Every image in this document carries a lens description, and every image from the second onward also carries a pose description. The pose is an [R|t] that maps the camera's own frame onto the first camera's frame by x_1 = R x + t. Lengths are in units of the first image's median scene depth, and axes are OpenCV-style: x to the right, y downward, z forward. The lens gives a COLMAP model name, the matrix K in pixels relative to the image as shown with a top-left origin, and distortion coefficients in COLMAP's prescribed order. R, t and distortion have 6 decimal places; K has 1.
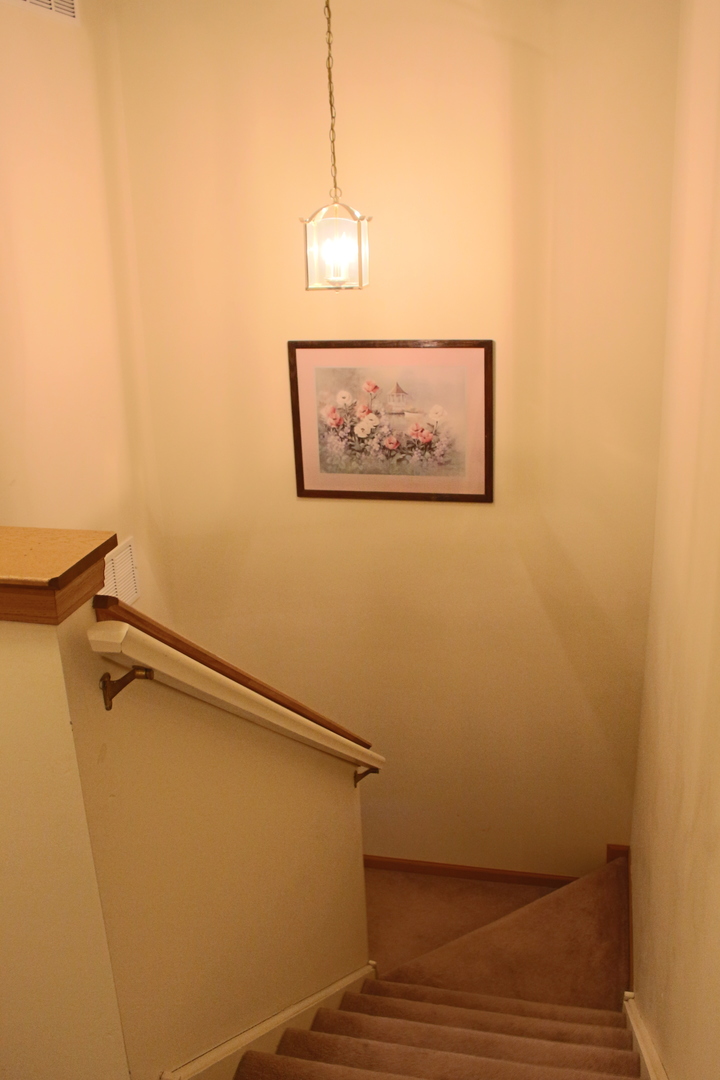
lens RADIAL K [[993.8, 0, 369.6], [0, 993.8, 544.3], [0, 0, 1]] dist [-0.161419, 0.138178]
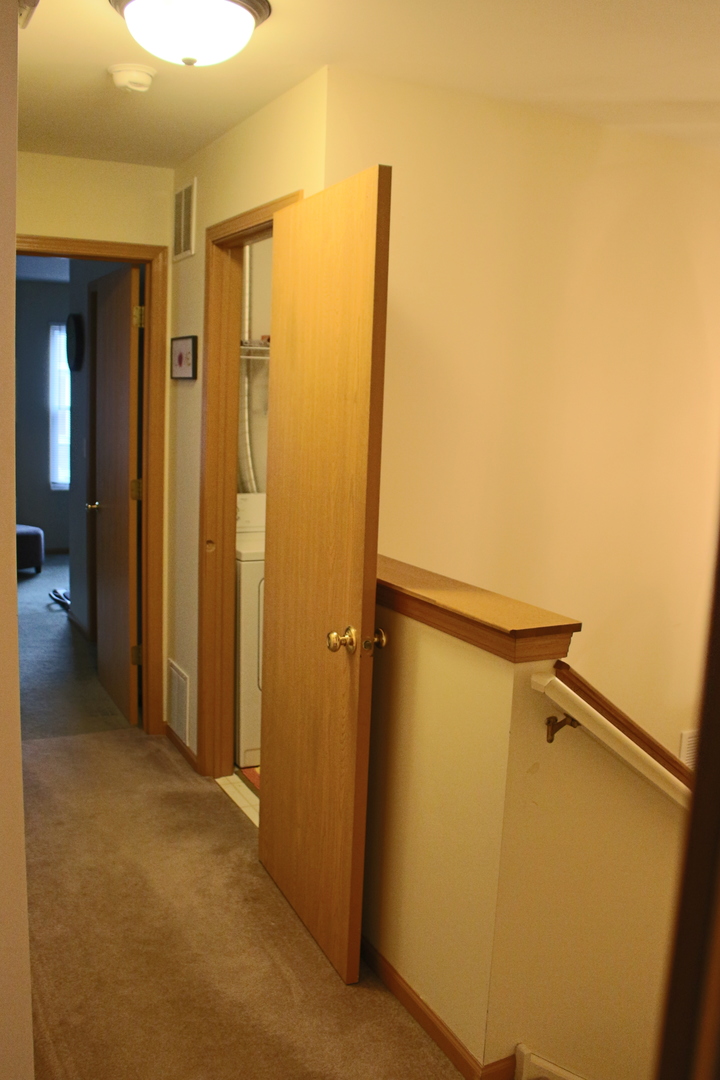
lens RADIAL K [[993.8, 0, 369.6], [0, 993.8, 544.3], [0, 0, 1]] dist [-0.161419, 0.138178]
pose [[0.653922, 0.171799, -0.736798, 0.593091], [-0.309165, 0.949531, -0.052988, 0.053218], [0.690509, 0.262442, 0.674033, -0.234928]]
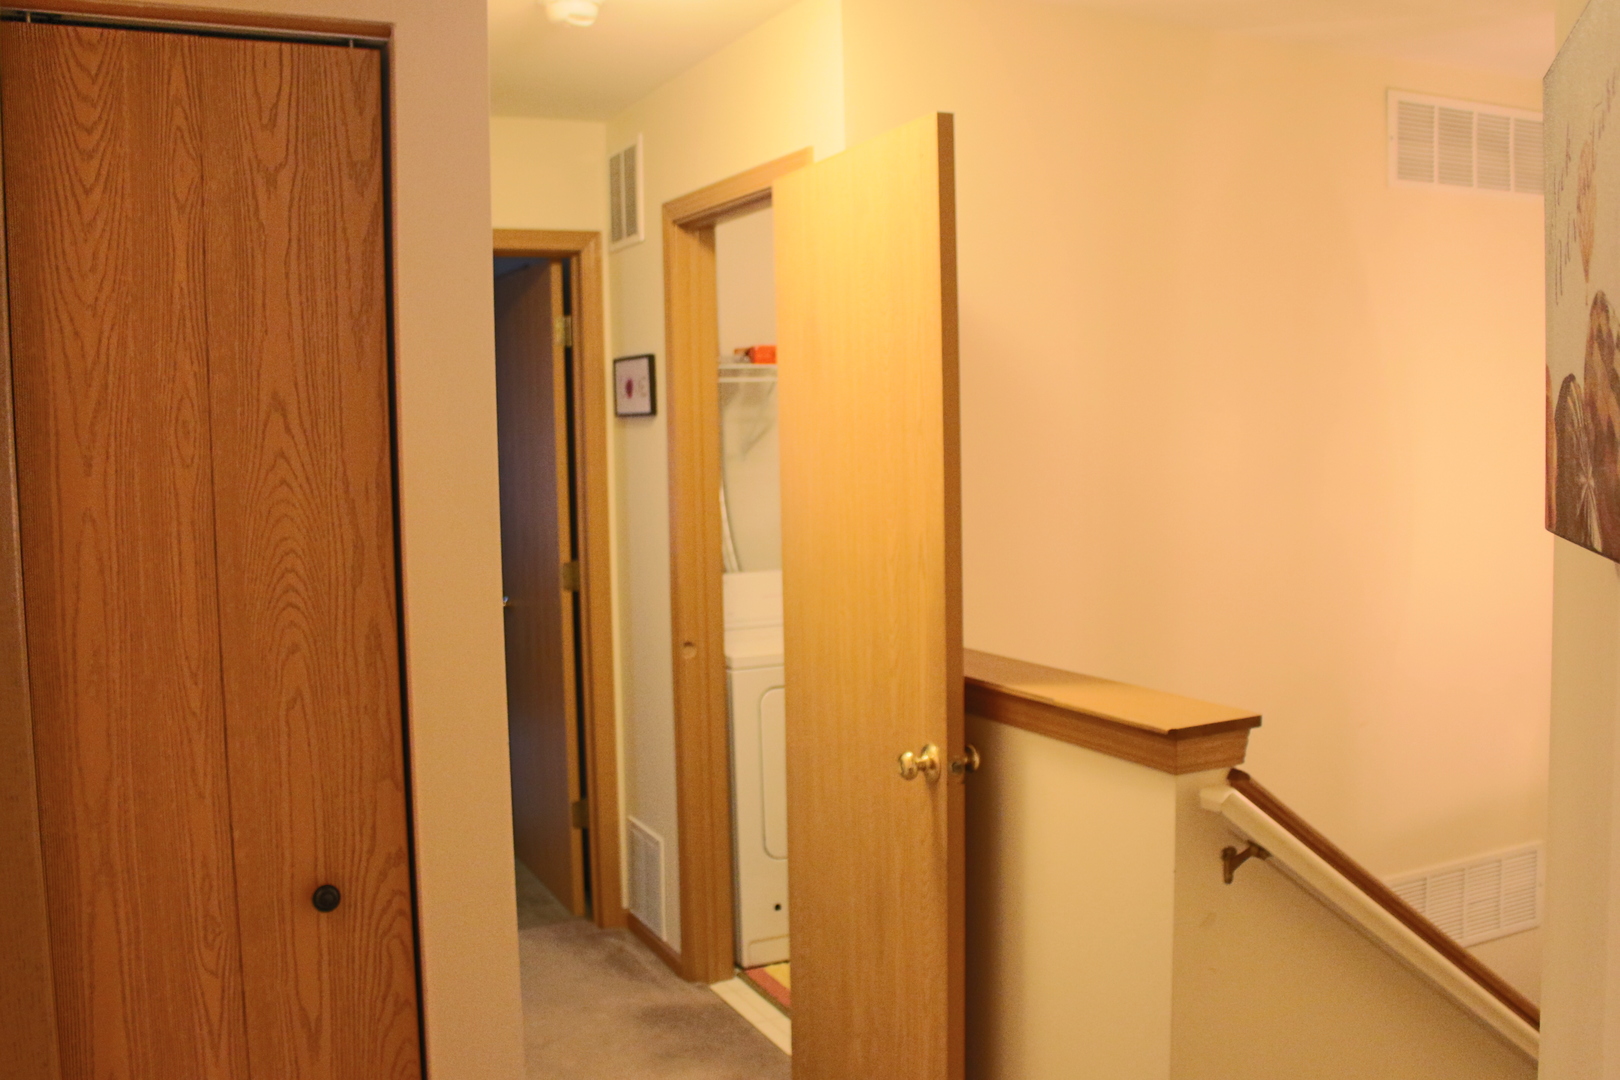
lens RADIAL K [[1490.6, 0, 810.0], [0, 1490.6, 540.0], [0, 0, 1]] dist [-0.161419, 0.138178]
pose [[0.642593, 0.081125, -0.761901, 0.624250], [-0.258387, 0.959075, -0.115805, 0.118035], [0.721326, 0.271281, 0.637256, -0.421397]]
